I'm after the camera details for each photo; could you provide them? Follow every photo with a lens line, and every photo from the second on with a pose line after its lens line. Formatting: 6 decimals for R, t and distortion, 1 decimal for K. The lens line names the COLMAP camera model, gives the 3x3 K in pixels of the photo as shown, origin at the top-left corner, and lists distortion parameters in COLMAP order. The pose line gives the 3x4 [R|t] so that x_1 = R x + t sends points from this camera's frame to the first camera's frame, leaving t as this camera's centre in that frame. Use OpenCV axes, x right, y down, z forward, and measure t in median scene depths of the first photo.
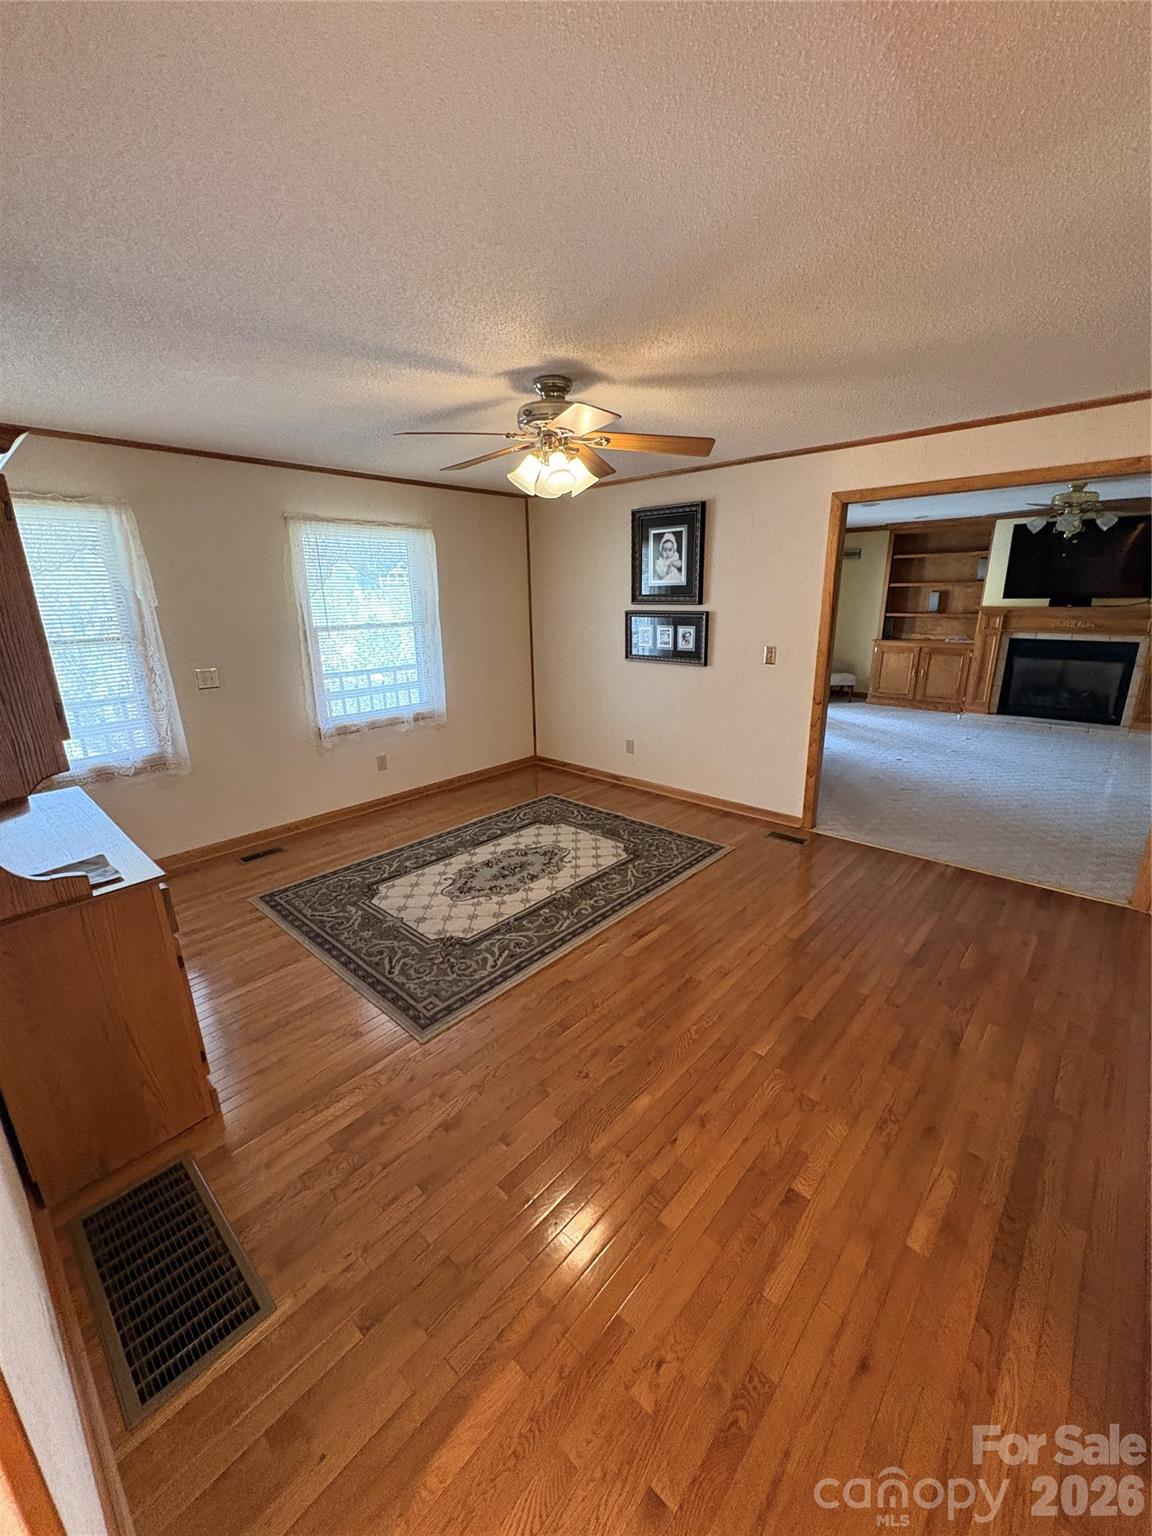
lens RADIAL K [[611.4, 0, 575.2], [0, 611.4, 768.2], [0, 0, 1]] dist [-0.000131, 0.000543]
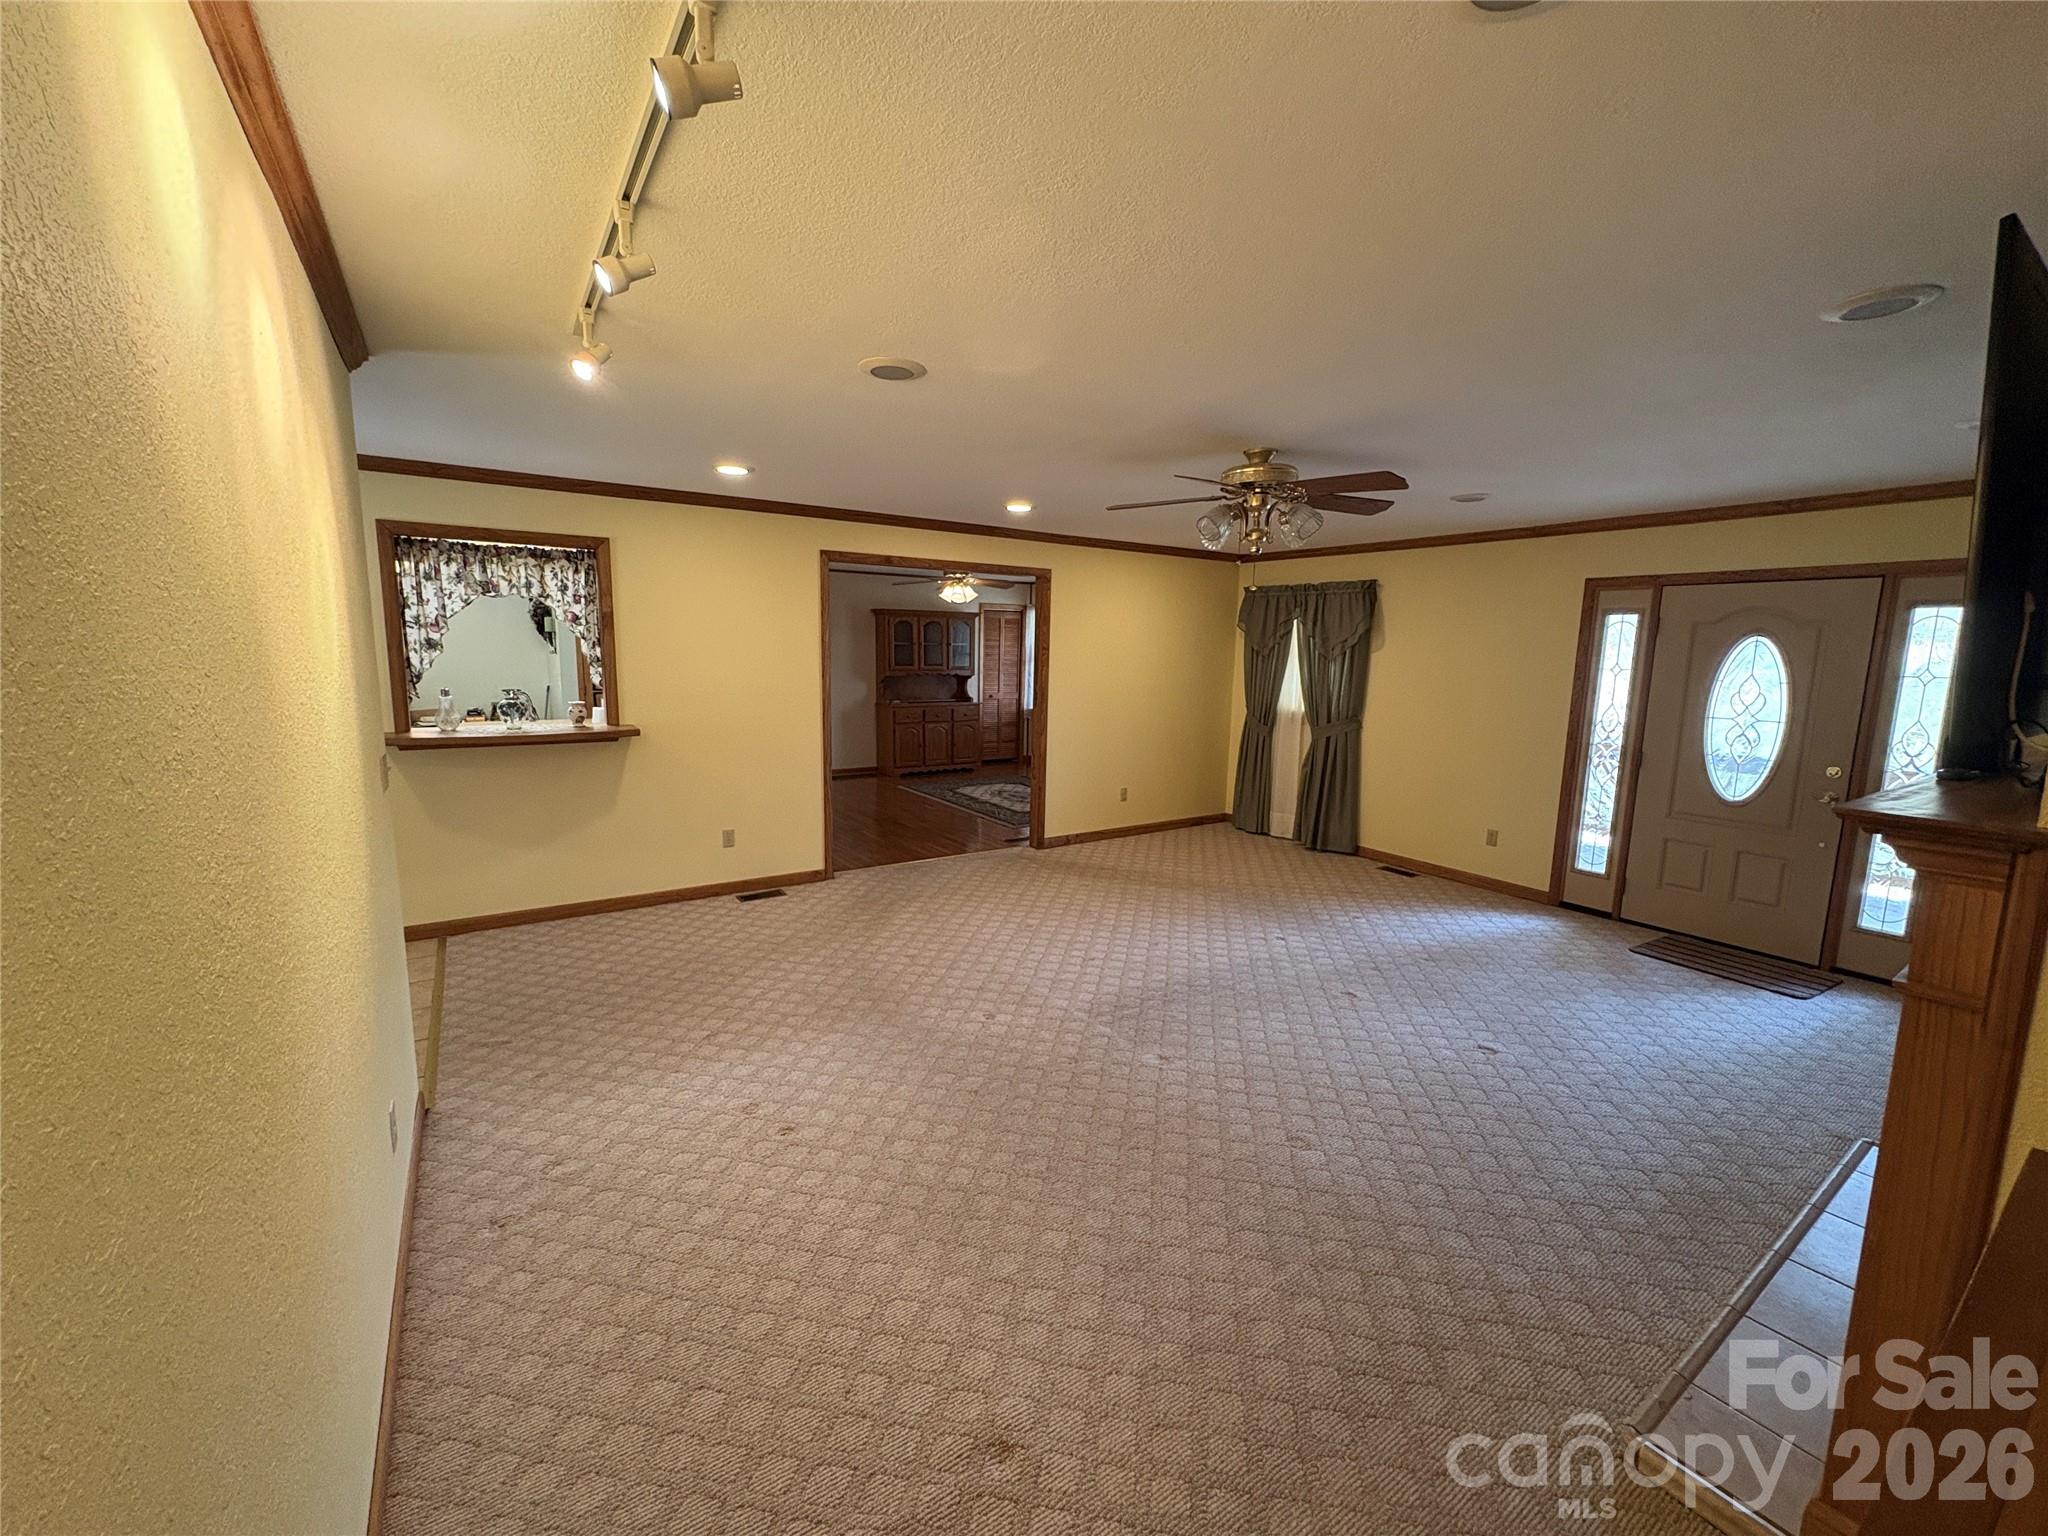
lens RADIAL K [[815.2, 0, 1031.7], [0, 815.2, 780.6], [0, 0, 1]] dist [-0.000131, 0.000543]
pose [[-0.230414, 0.170971, -0.957955, 1.054591], [-0.287091, 0.928681, 0.234800, -0.216404], [0.929778, 0.329122, -0.164897, 0.699264]]
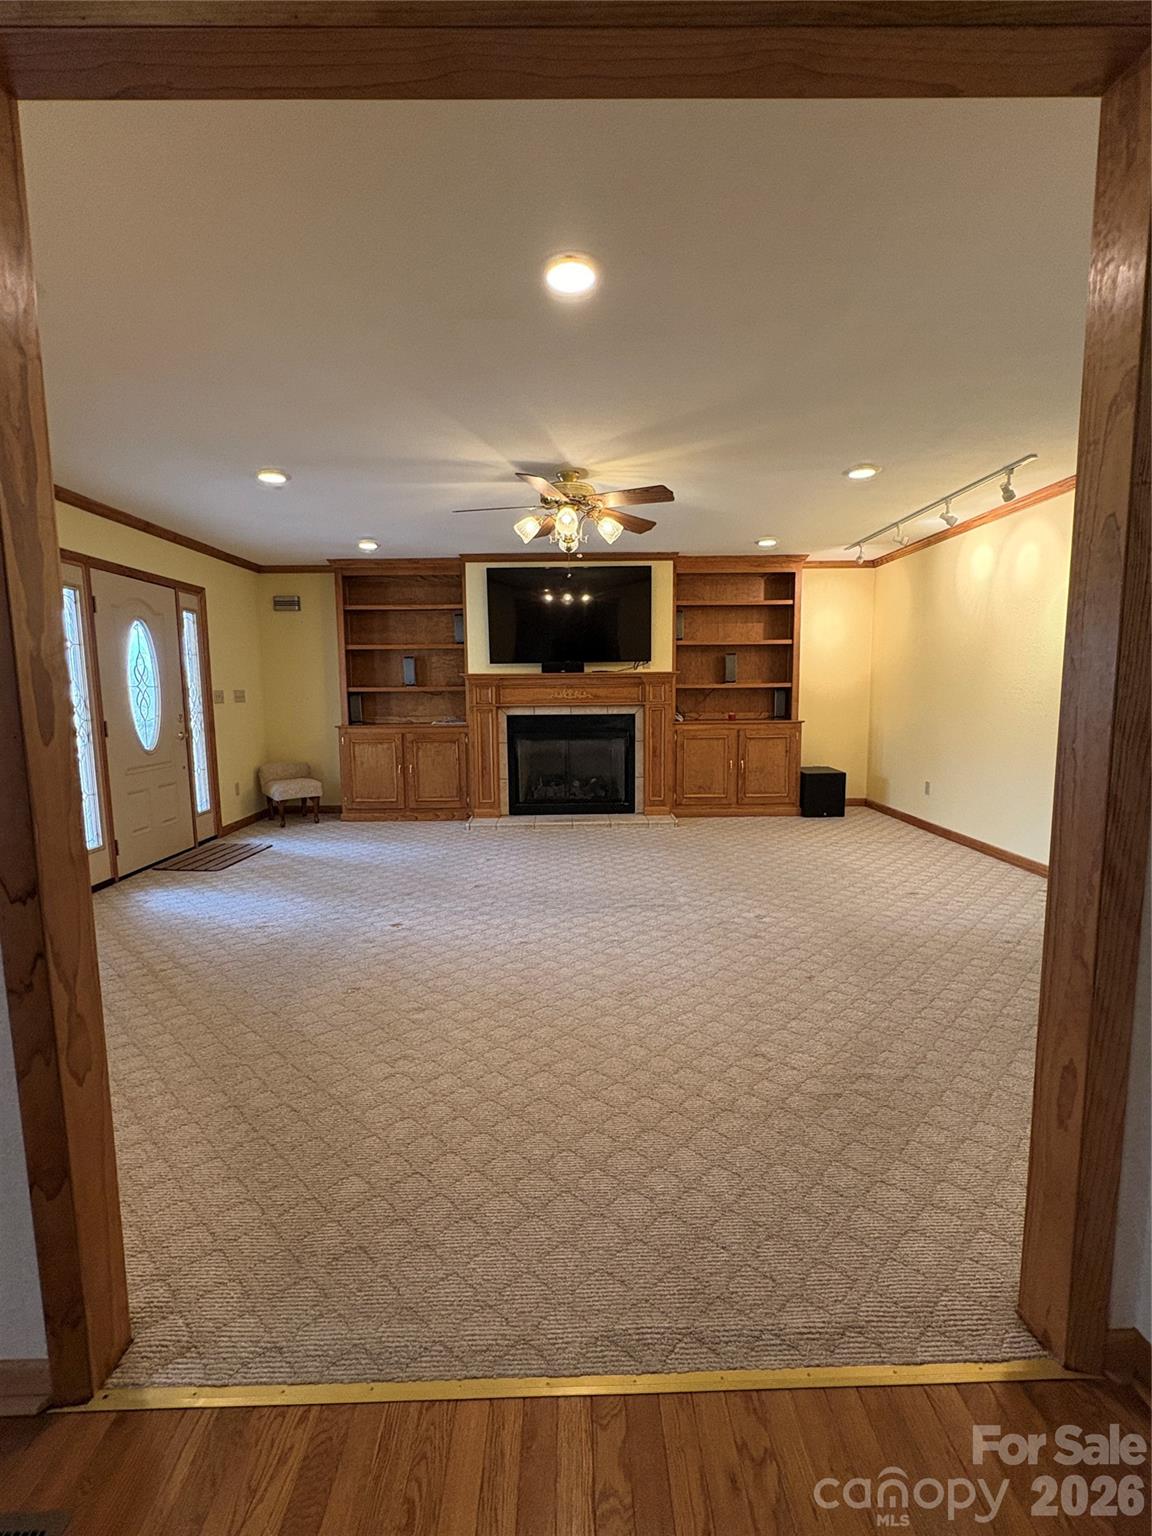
lens RADIAL K [[669.9, 0, 575.2], [0, 669.9, 763.2], [0, 0, 1]] dist [0.004684, -0.000063]
pose [[0.729746, -0.065506, 0.680573, 0.204771], [0.190014, 0.975618, -0.109839, -0.047736], [-0.656784, 0.209473, 0.724400, 0.356595]]
